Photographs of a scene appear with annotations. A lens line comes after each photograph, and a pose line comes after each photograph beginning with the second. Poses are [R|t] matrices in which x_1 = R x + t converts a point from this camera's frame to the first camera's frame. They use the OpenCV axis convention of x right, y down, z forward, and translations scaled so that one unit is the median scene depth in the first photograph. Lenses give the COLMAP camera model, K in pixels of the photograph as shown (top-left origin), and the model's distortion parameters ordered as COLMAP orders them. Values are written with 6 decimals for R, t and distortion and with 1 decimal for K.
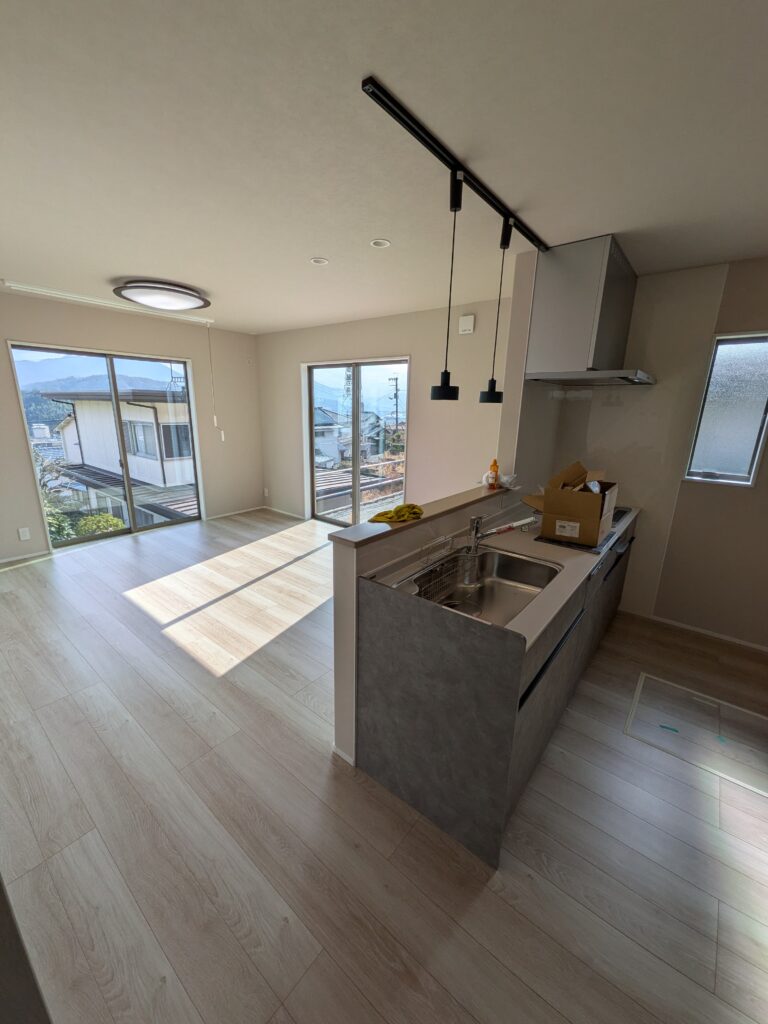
lens RADIAL K [[403.7, 0, 383.5], [0, 403.7, 515.8], [0, 0, 1]] dist [0.002843, 0.000437]
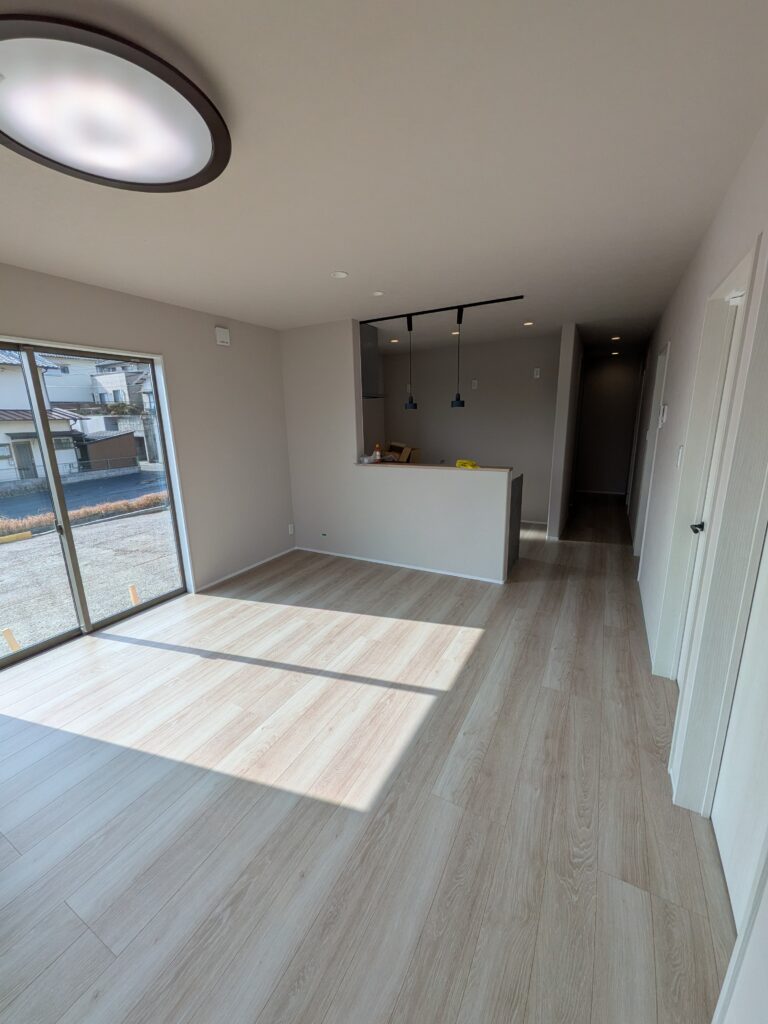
lens RADIAL K [[403.7, 0, 387.3], [0, 403.7, 511.0], [0, 0, 1]] dist [0.002843, 0.000437]
pose [[-0.188200, -0.241360, 0.952012, -1.185855], [0.281244, 0.915494, 0.287700, -0.307259], [-0.941001, 0.321893, -0.104414, 1.067657]]
